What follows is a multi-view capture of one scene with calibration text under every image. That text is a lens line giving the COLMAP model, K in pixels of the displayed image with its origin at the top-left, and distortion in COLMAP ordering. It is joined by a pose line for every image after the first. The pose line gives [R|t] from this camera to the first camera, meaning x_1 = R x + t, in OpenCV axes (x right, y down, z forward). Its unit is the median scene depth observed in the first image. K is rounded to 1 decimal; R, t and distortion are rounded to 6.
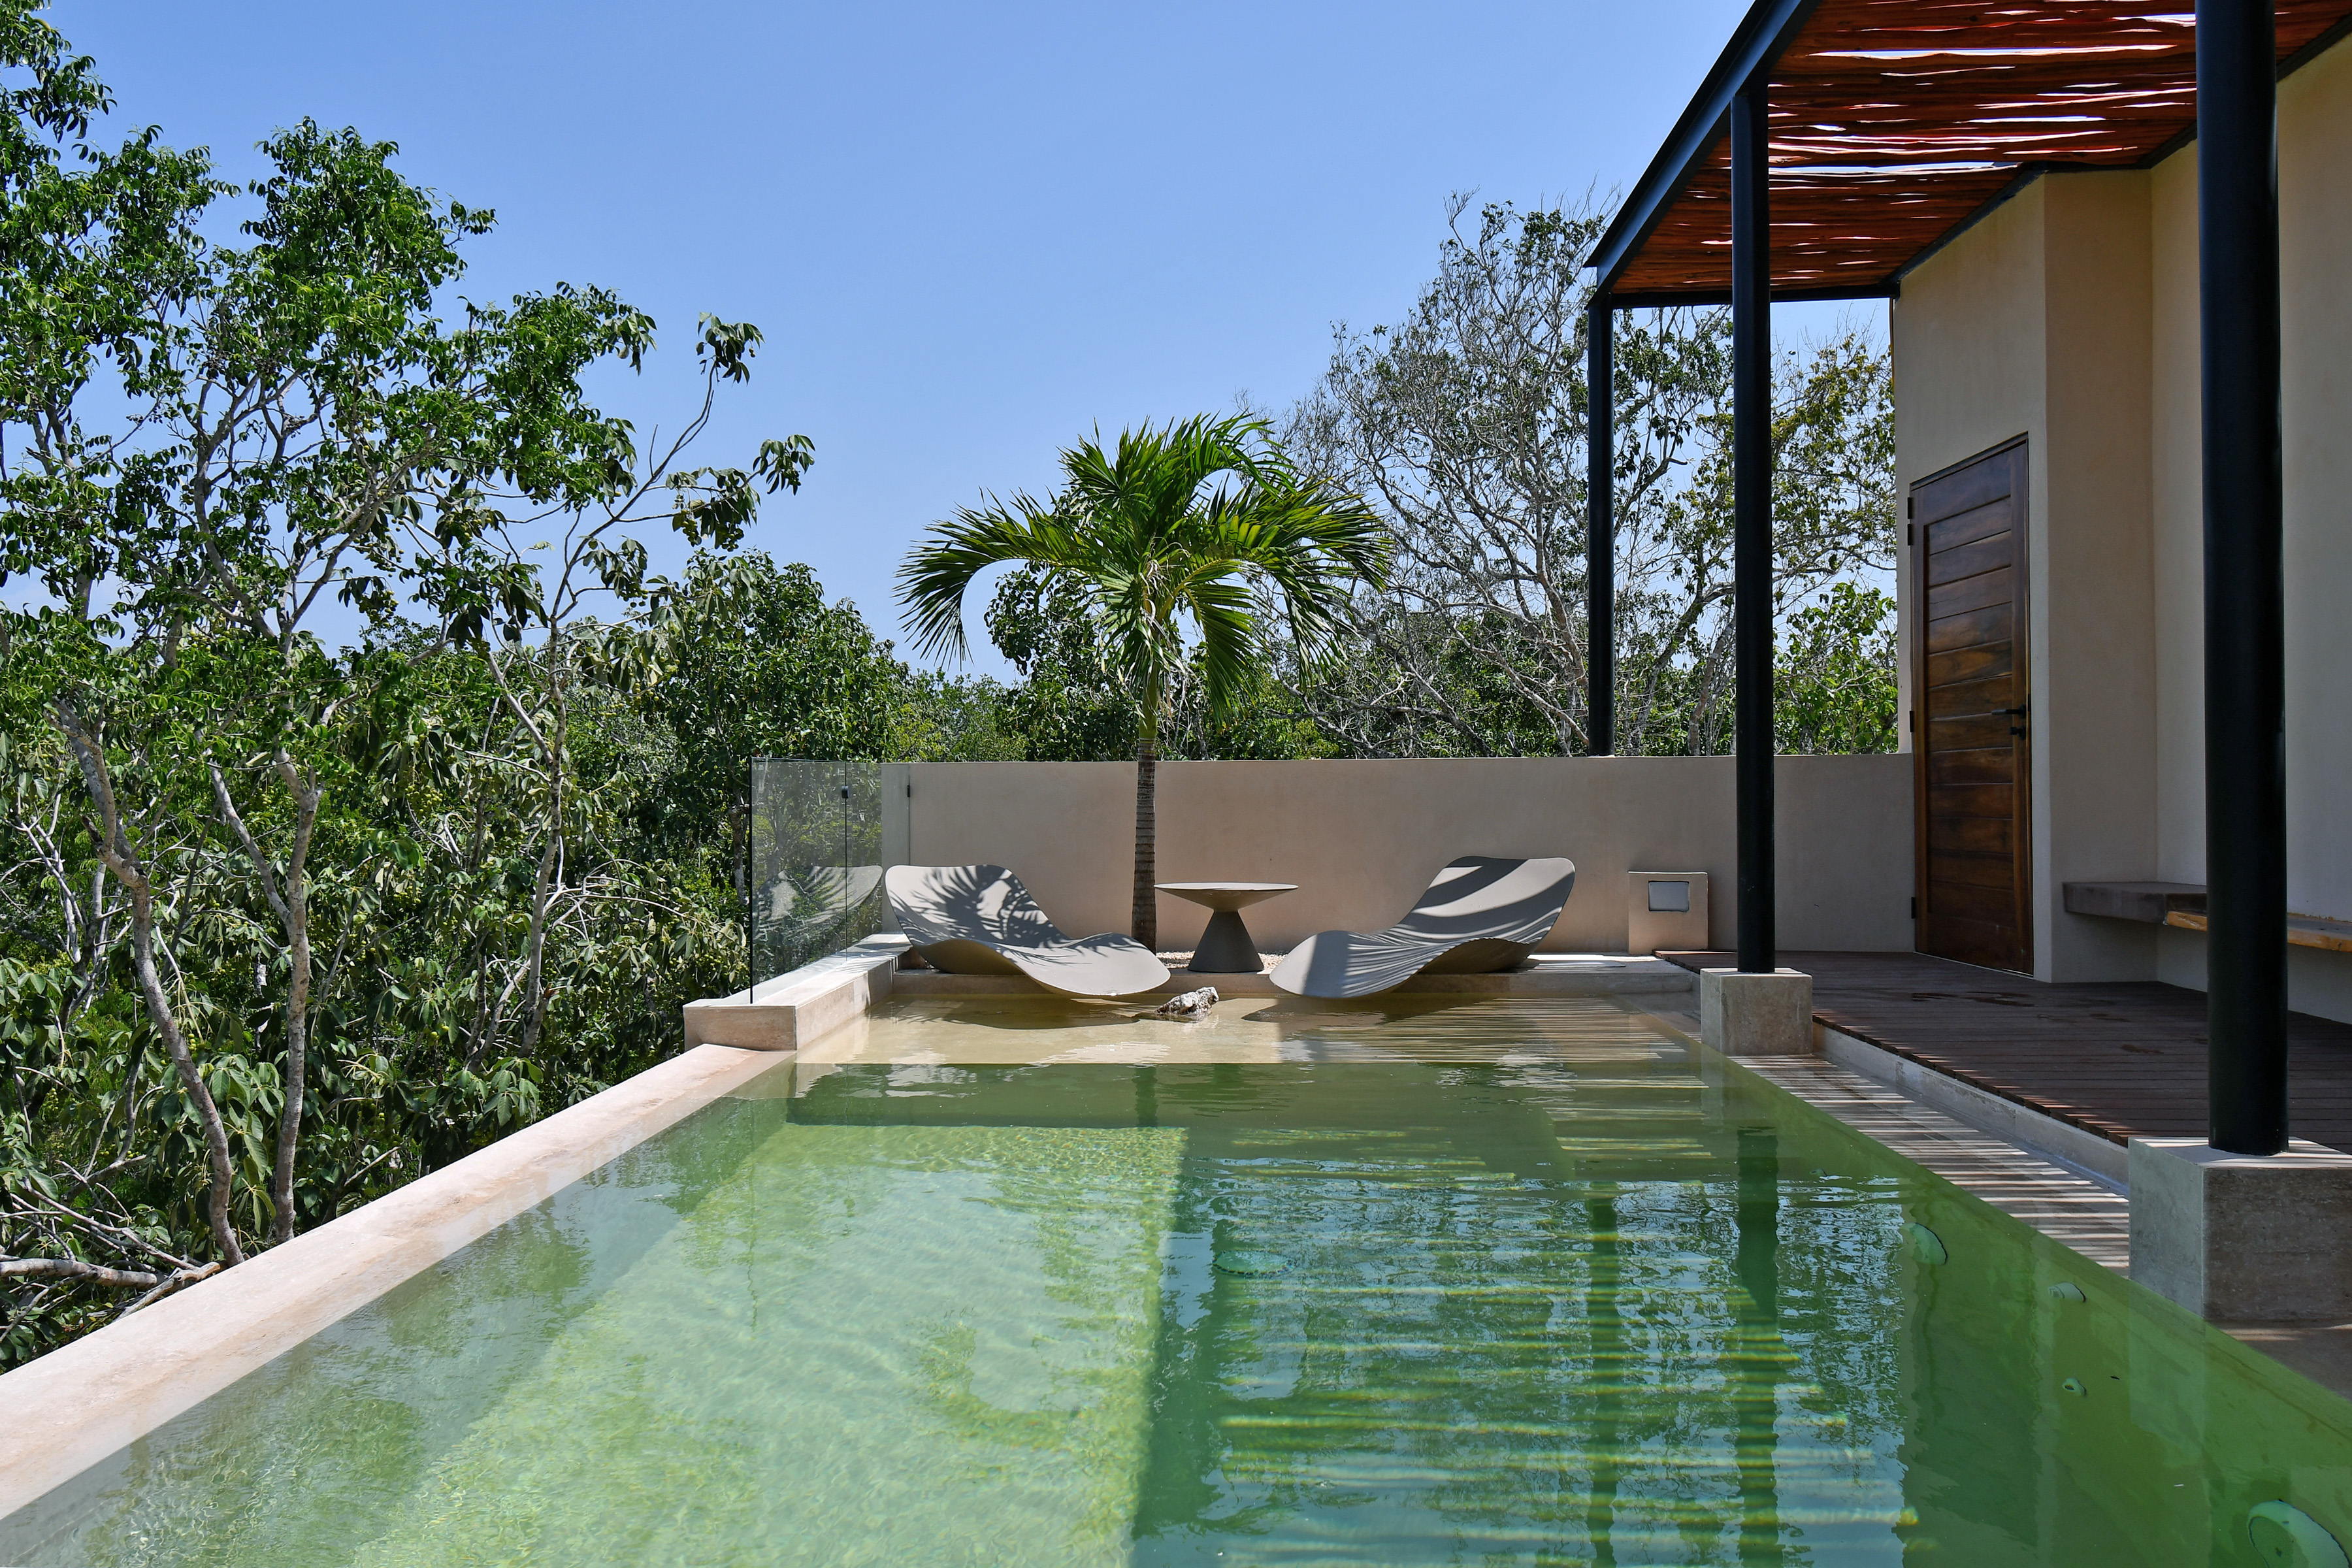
lens RADIAL K [[1992.5, 0, 1176.0], [0, 1992.5, 784.0], [0, 0, 1]] dist [0.108190, -0.192545]
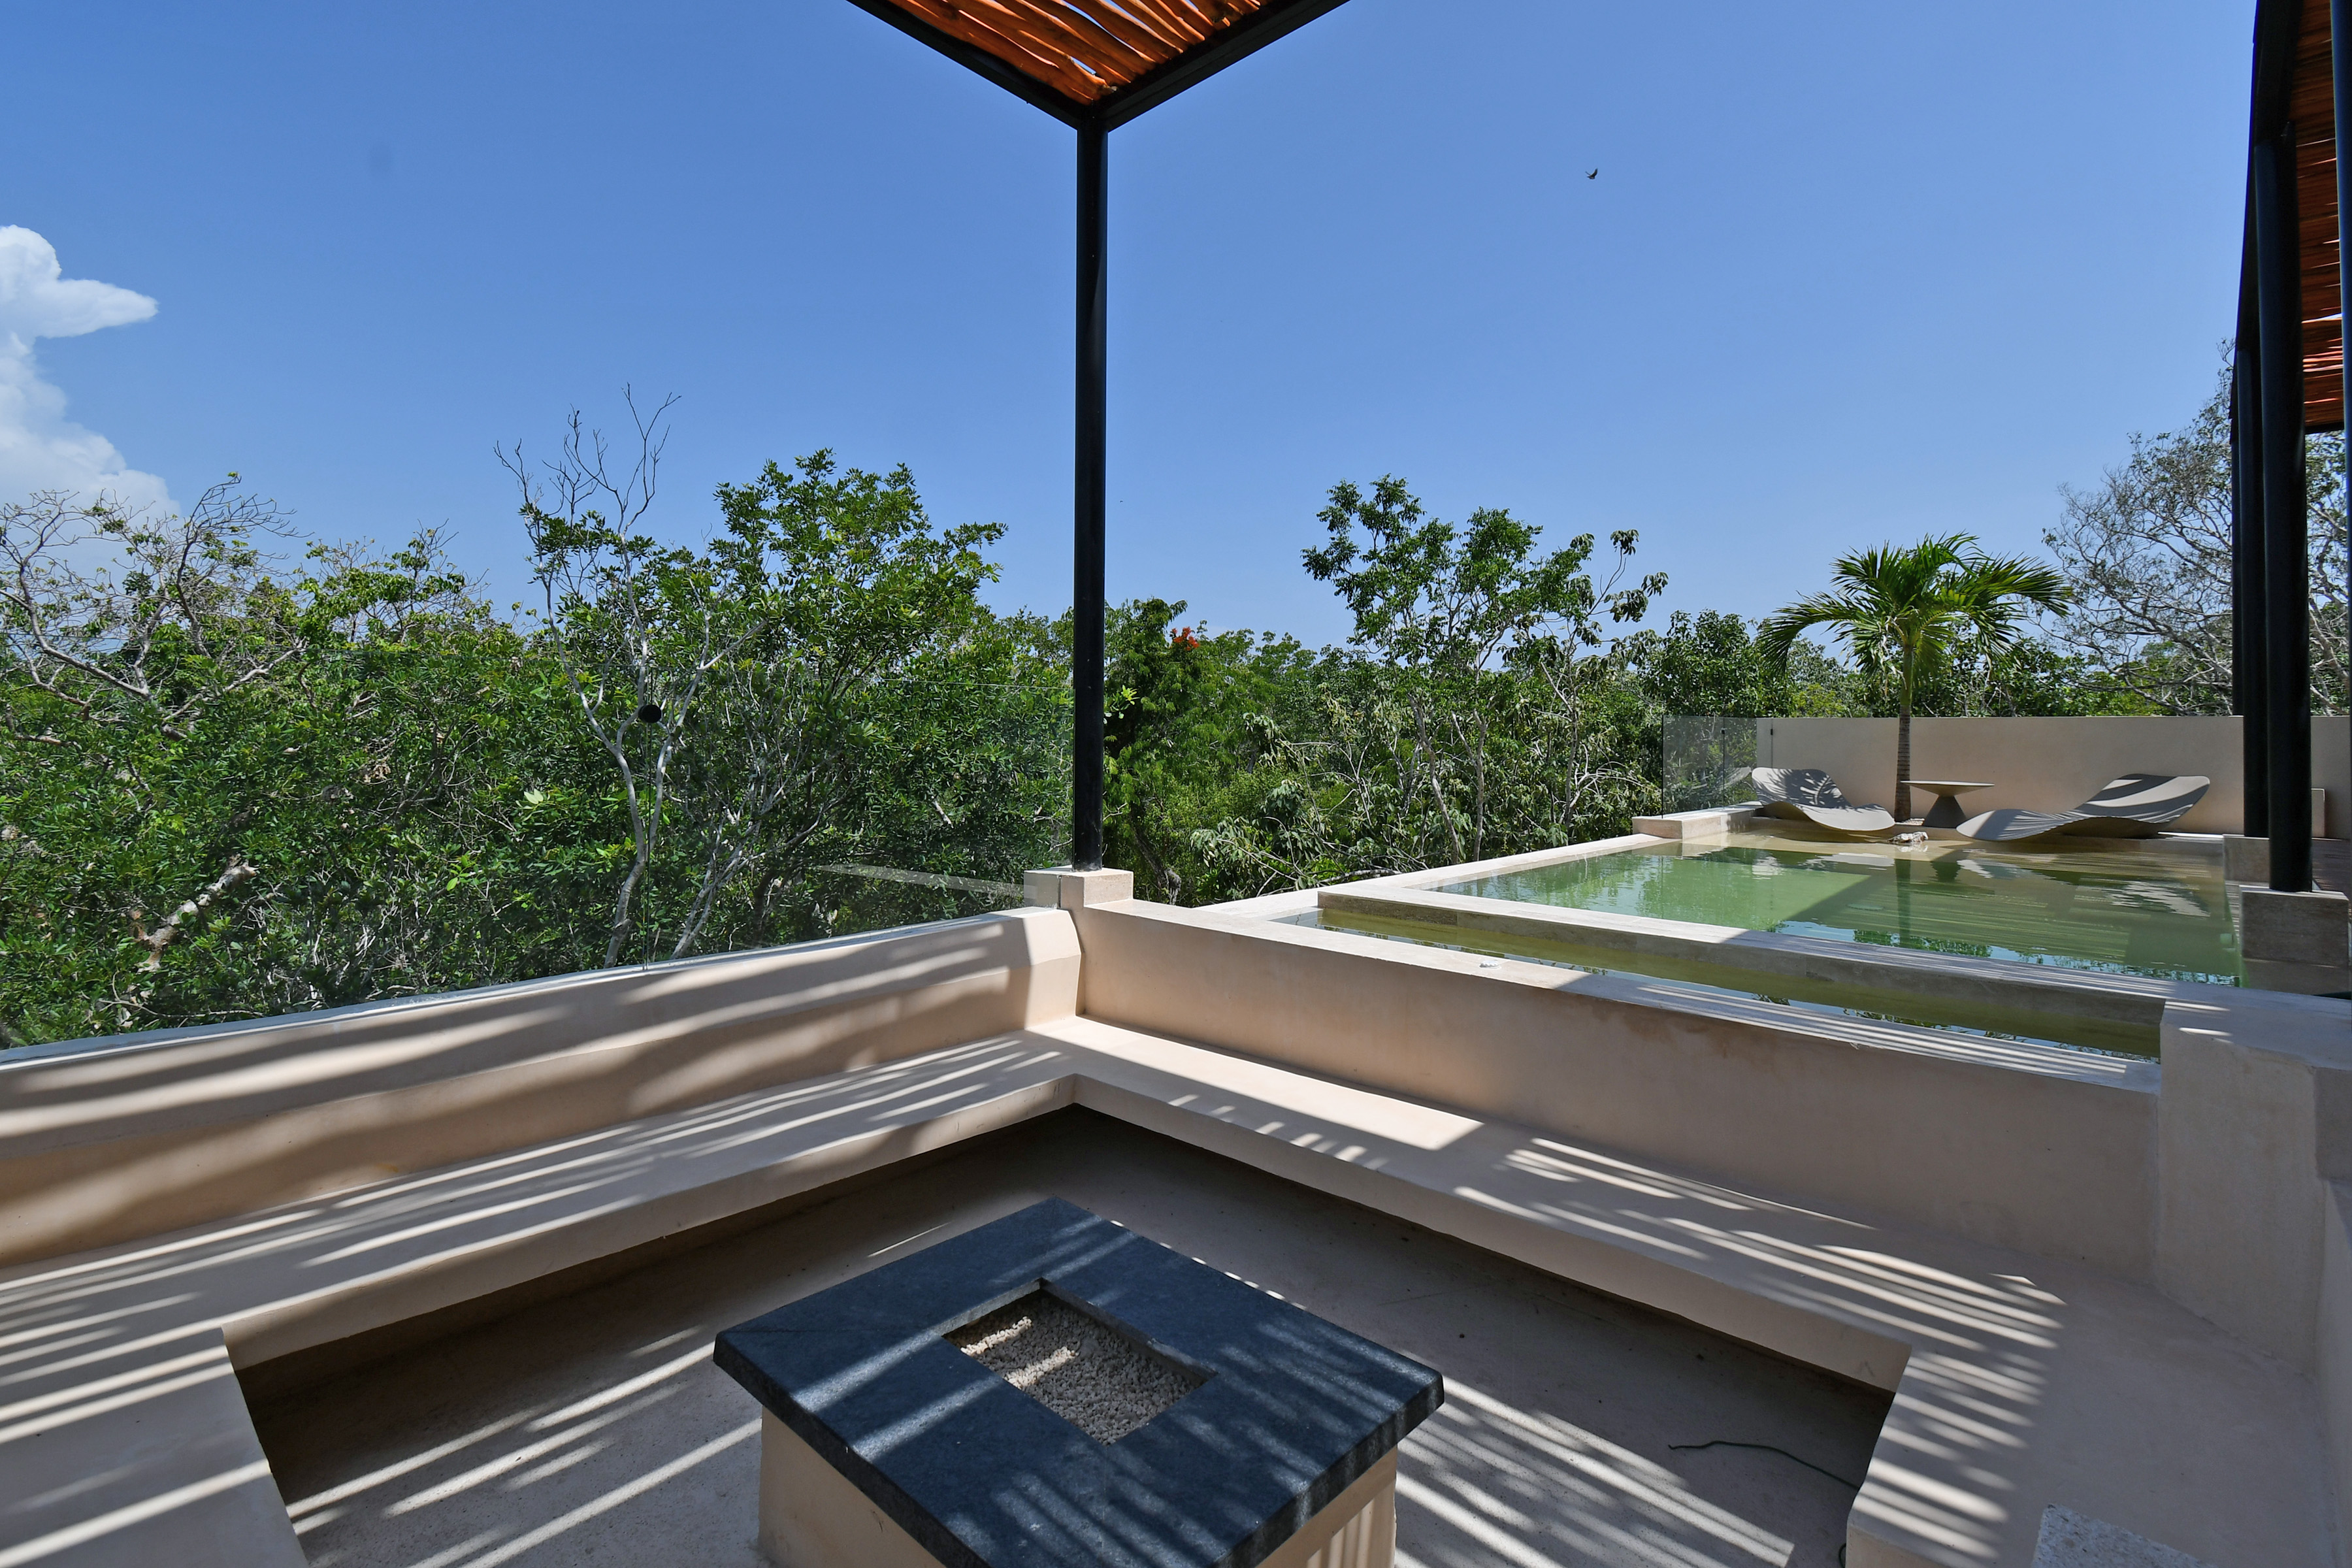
lens RADIAL K [[1076.5, 0, 1170.2], [0, 1076.5, 691.8], [0, 0, 1]] dist [0.000987, 0.000230]
pose [[0.760826, -0.010594, -0.648870, 0.149074], [-0.011024, 0.999511, -0.029245, 0.003077], [0.648863, 0.029404, 0.760337, -0.302961]]
